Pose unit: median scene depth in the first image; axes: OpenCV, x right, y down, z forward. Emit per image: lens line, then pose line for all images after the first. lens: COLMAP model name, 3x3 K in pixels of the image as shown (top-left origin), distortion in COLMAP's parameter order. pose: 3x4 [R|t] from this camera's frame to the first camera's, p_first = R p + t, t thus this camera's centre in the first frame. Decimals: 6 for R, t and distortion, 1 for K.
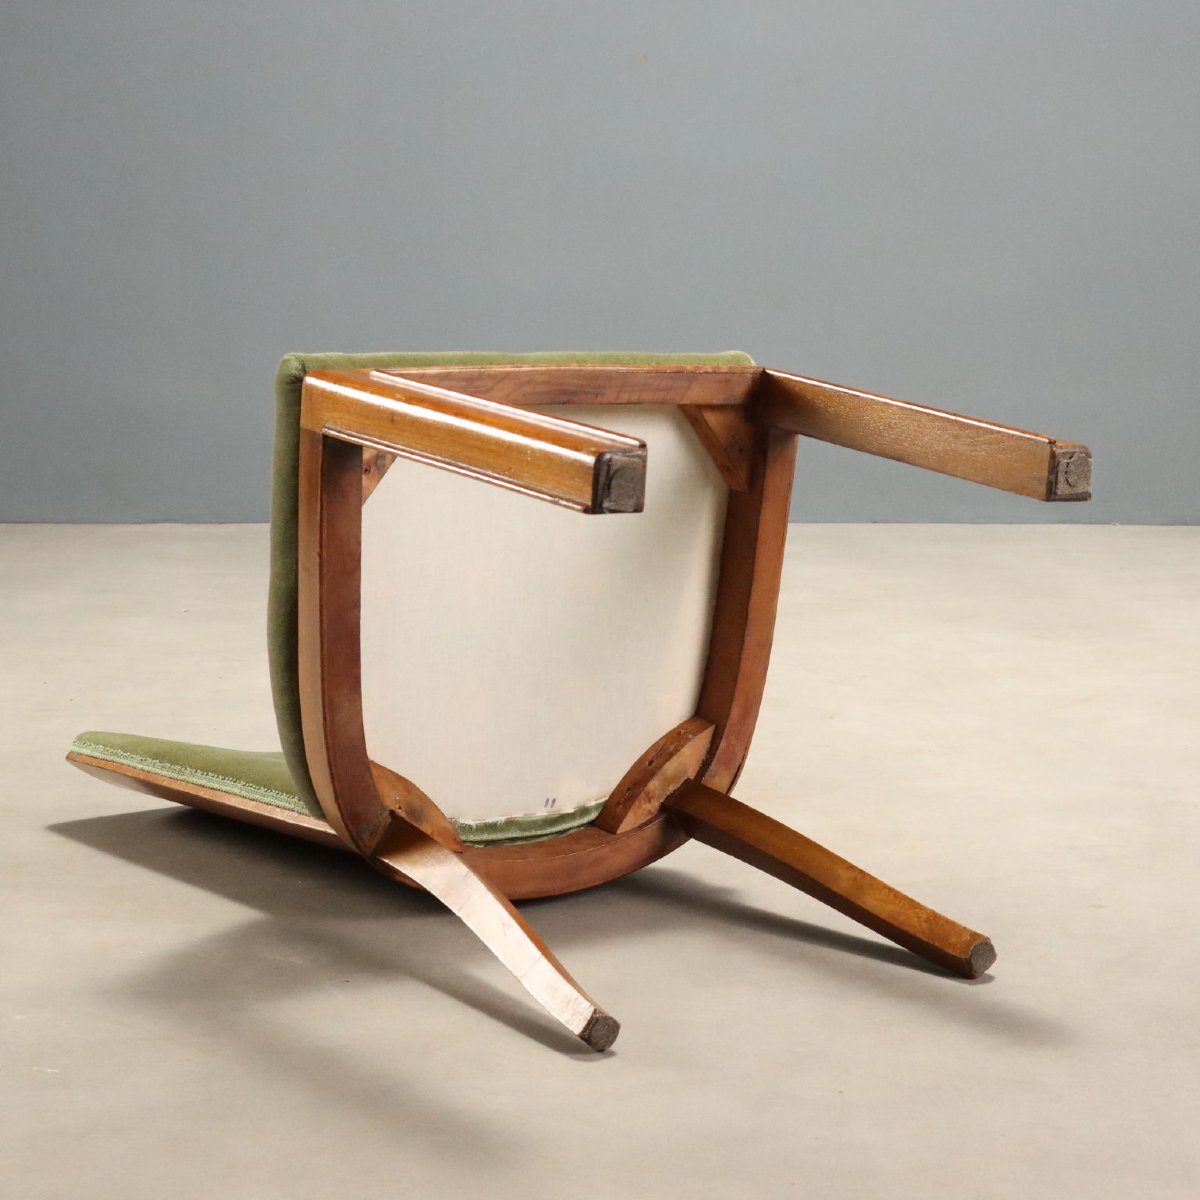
lens RADIAL K [[2931.7, 0, 600.0], [0, 2931.7, 600.0], [0, 0, 1]] dist [0.003233, 0.090400]
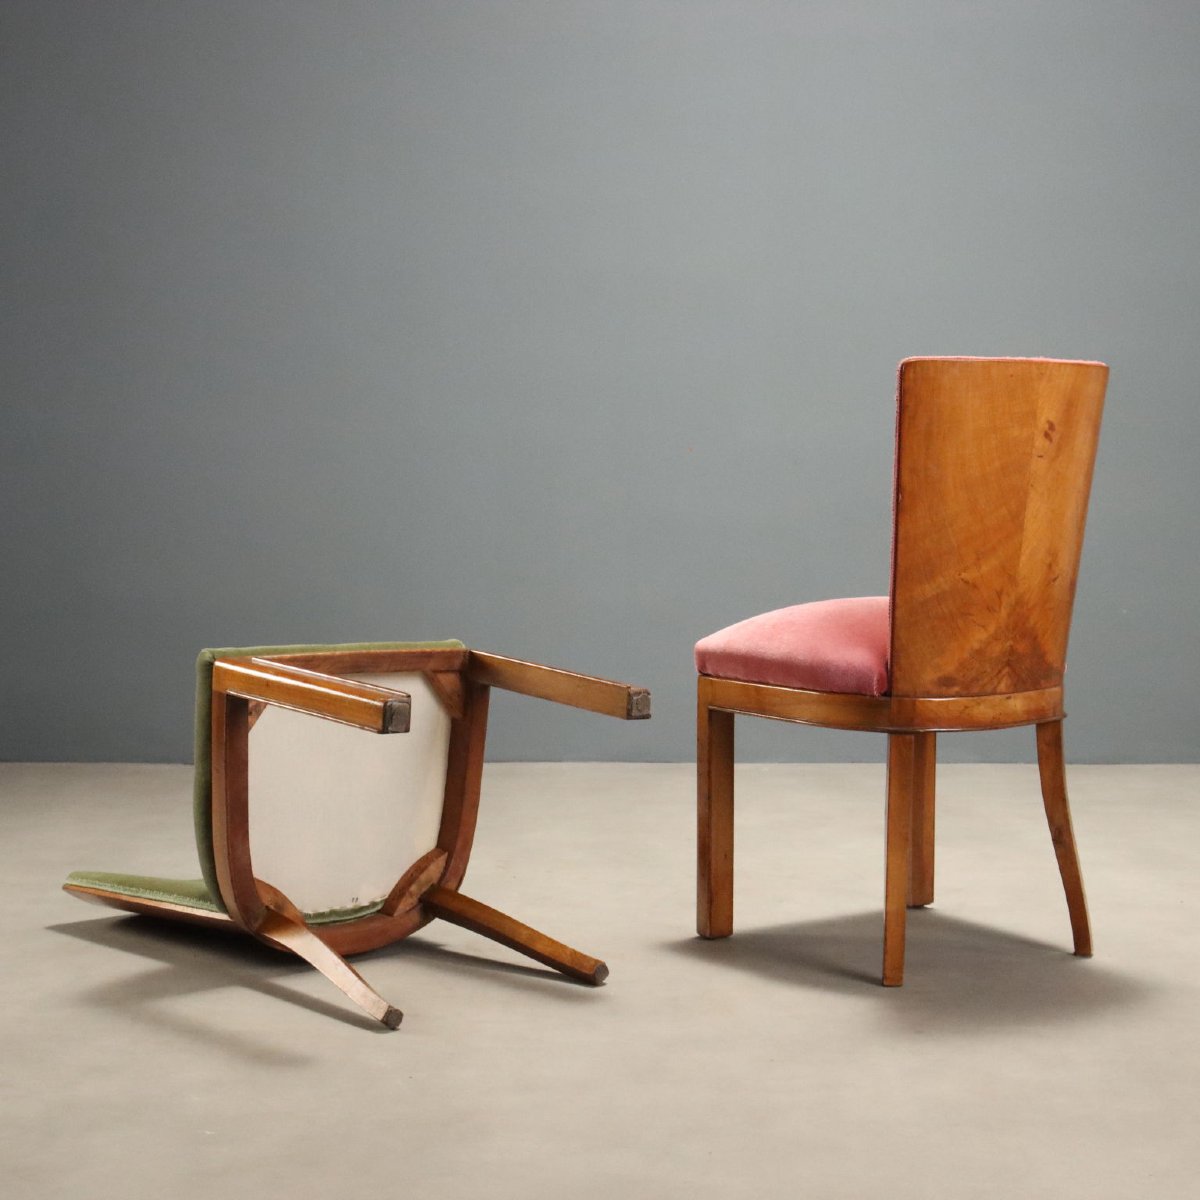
lens RADIAL K [[2448.3, 0, 600.0], [0, 2448.3, 600.0], [0, 0, 1]] dist [-0.006290, 0.144130]
pose [[0.992853, -0.023207, 0.117067, -0.040501], [0.032761, 0.996227, -0.080361, 0.013738], [-0.114760, 0.083622, 0.989867, -0.499059]]
